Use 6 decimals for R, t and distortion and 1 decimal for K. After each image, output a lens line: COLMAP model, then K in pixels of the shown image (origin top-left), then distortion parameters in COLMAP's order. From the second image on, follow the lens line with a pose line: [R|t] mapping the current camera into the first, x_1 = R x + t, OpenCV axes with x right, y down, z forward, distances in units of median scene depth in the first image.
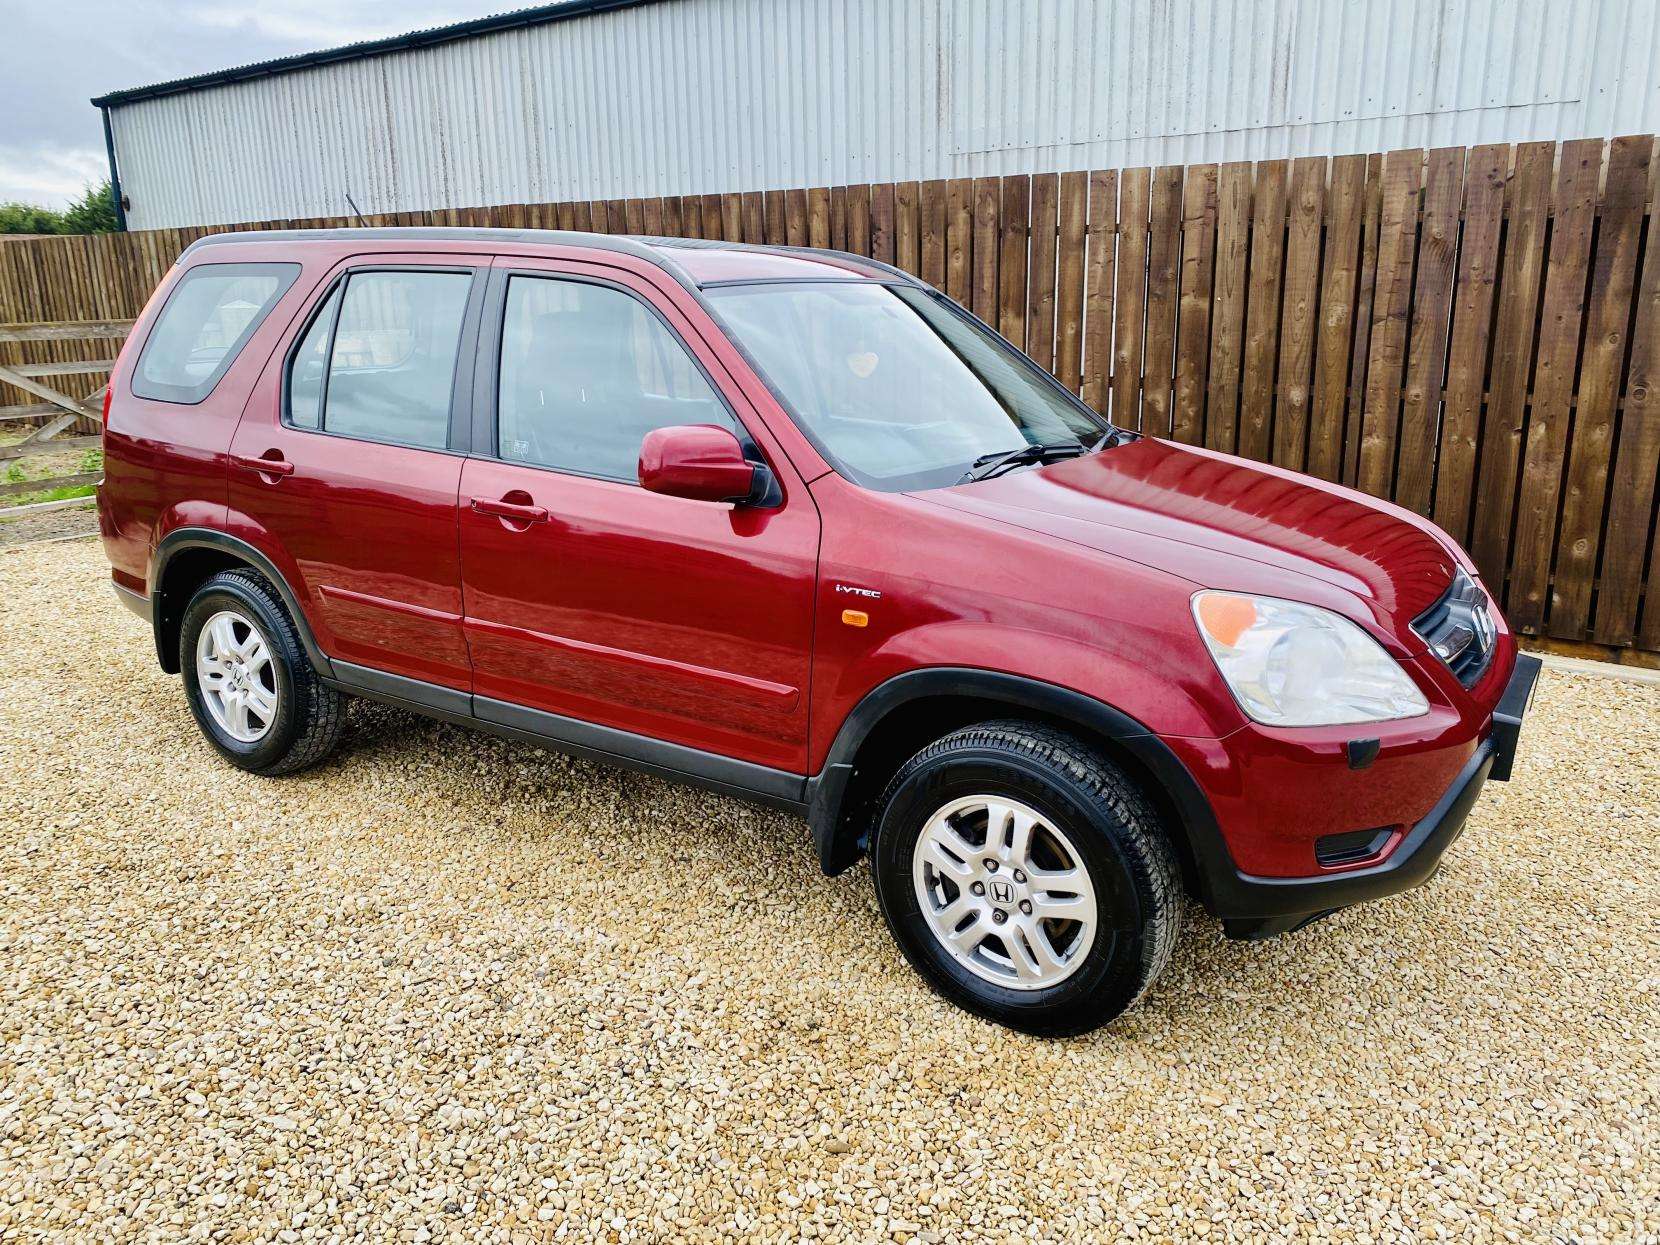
lens RADIAL K [[1283.6, 0, 813.5], [0, 1283.6, 616.1], [0, 0, 1]] dist [0.029922, -0.025803]
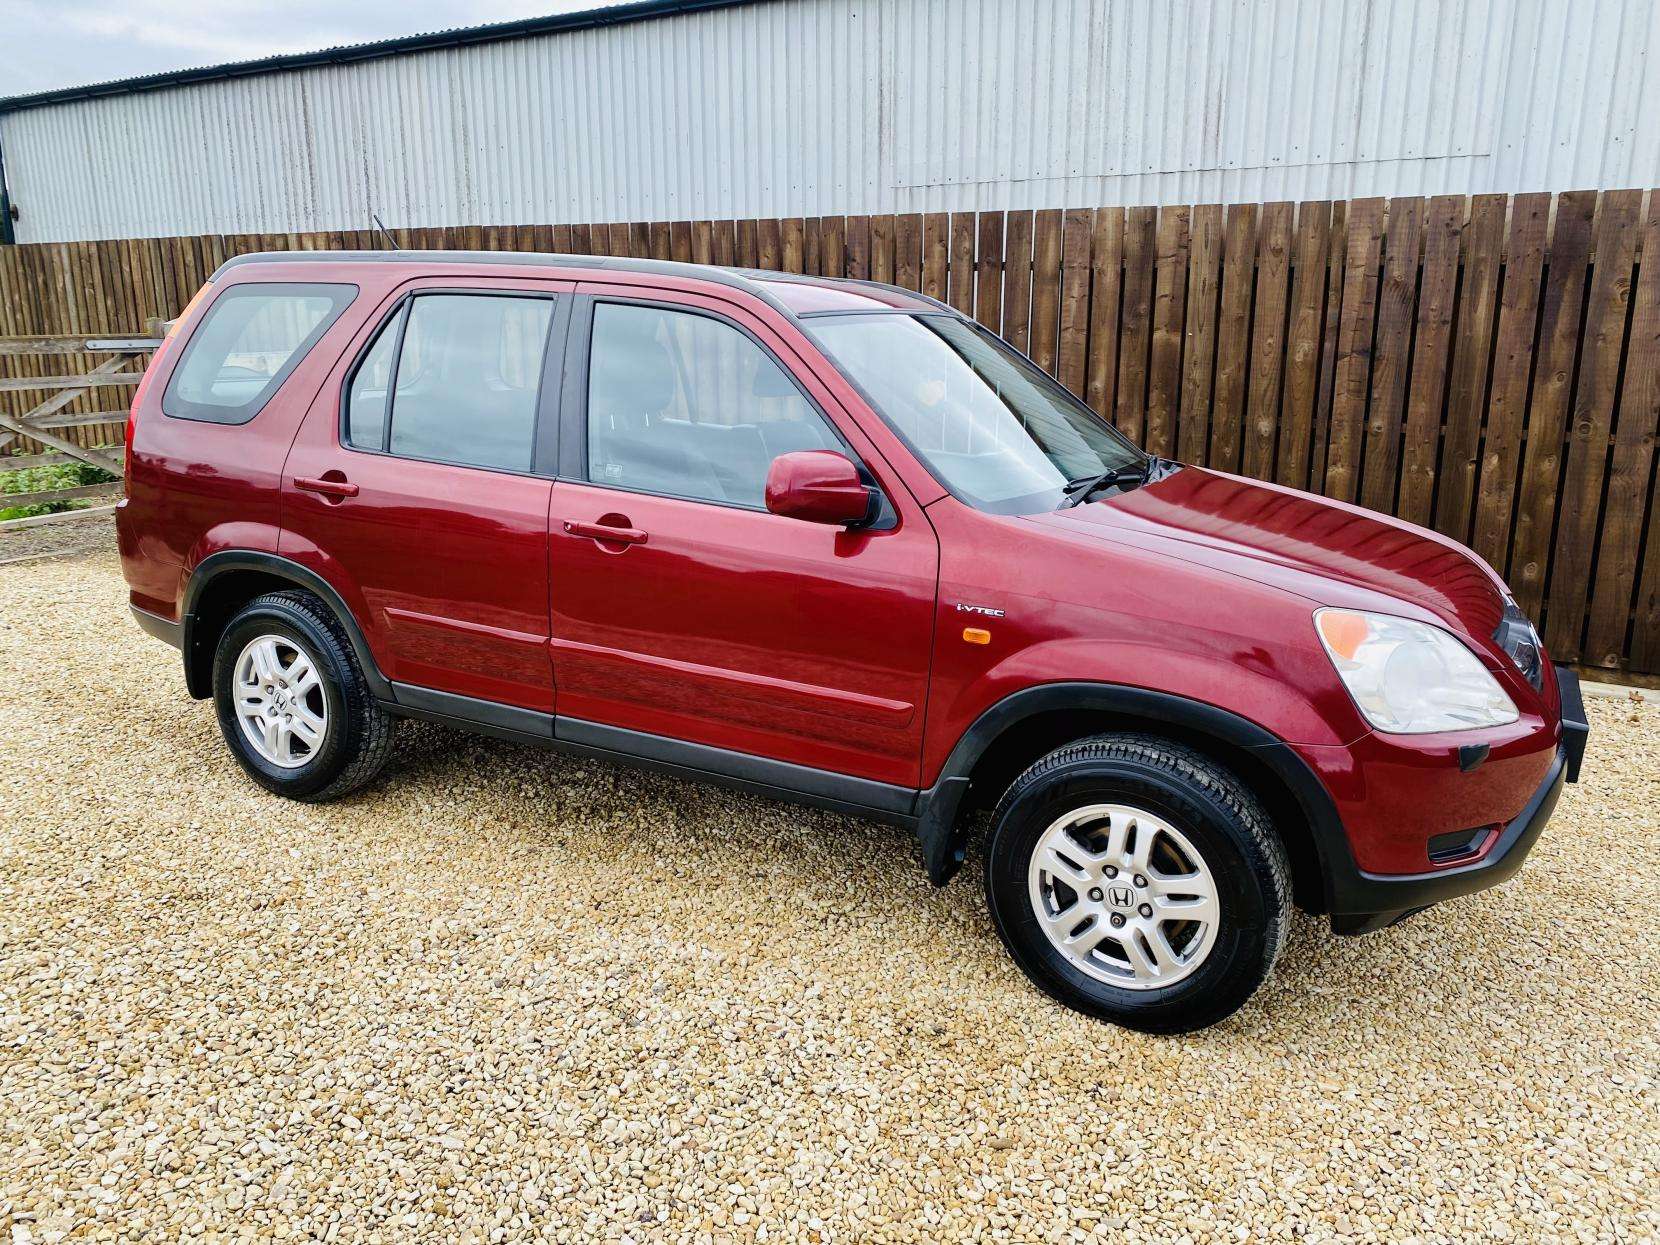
lens RADIAL K [[1283.6, 0, 820.6], [0, 1283.6, 618.5], [0, 0, 1]] dist [0.029922, -0.025803]
pose [[0.995631, -0.003808, 0.093296, -0.157837], [0.005431, 0.999838, -0.017153, 0.003733], [-0.093216, 0.017585, 0.995491, -0.021465]]
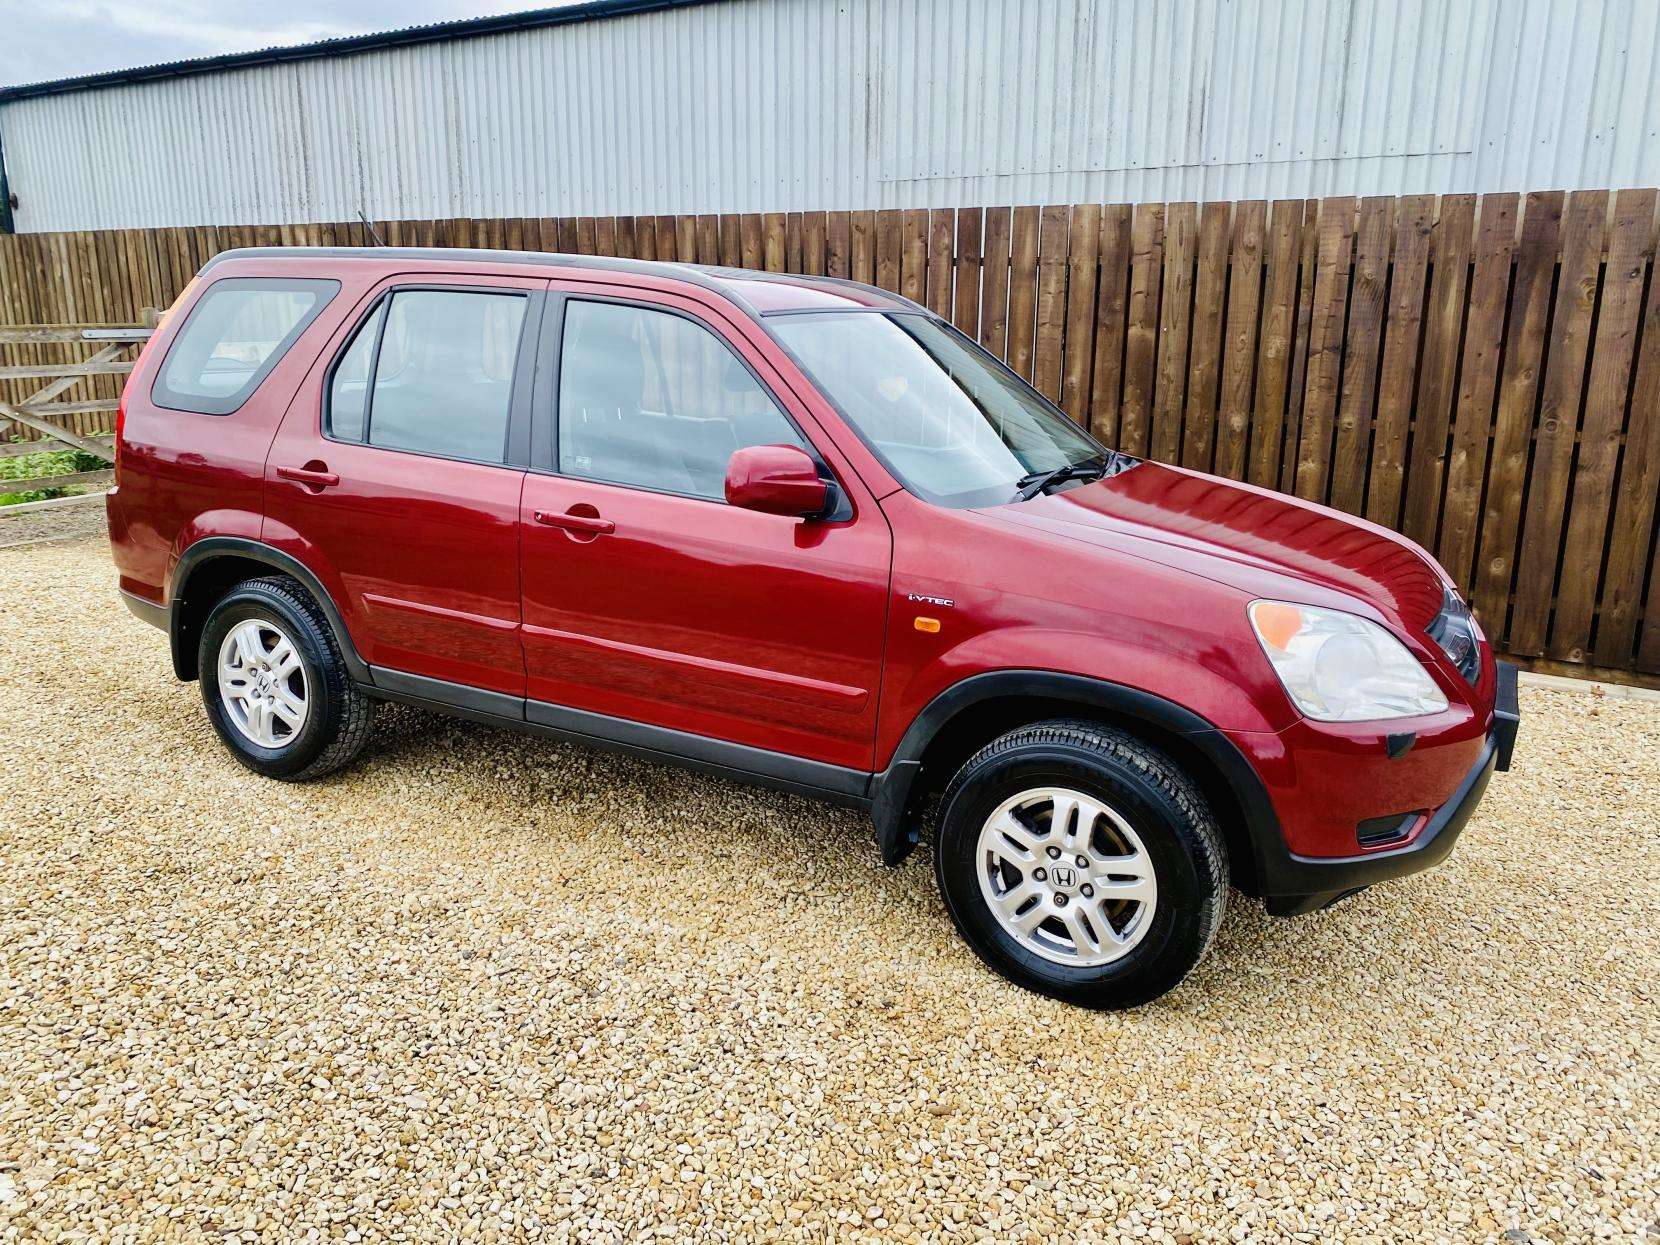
lens RADIAL K [[1283.6, 0, 800.1], [0, 1283.6, 613.4], [0, 0, 1]] dist [0.029922, -0.025803]
pose [[0.996577, 0.003451, 0.082603, -0.135309], [-0.002313, 0.999901, -0.013871, 0.005923], [-0.082643, 0.013632, 0.996486, -0.056642]]
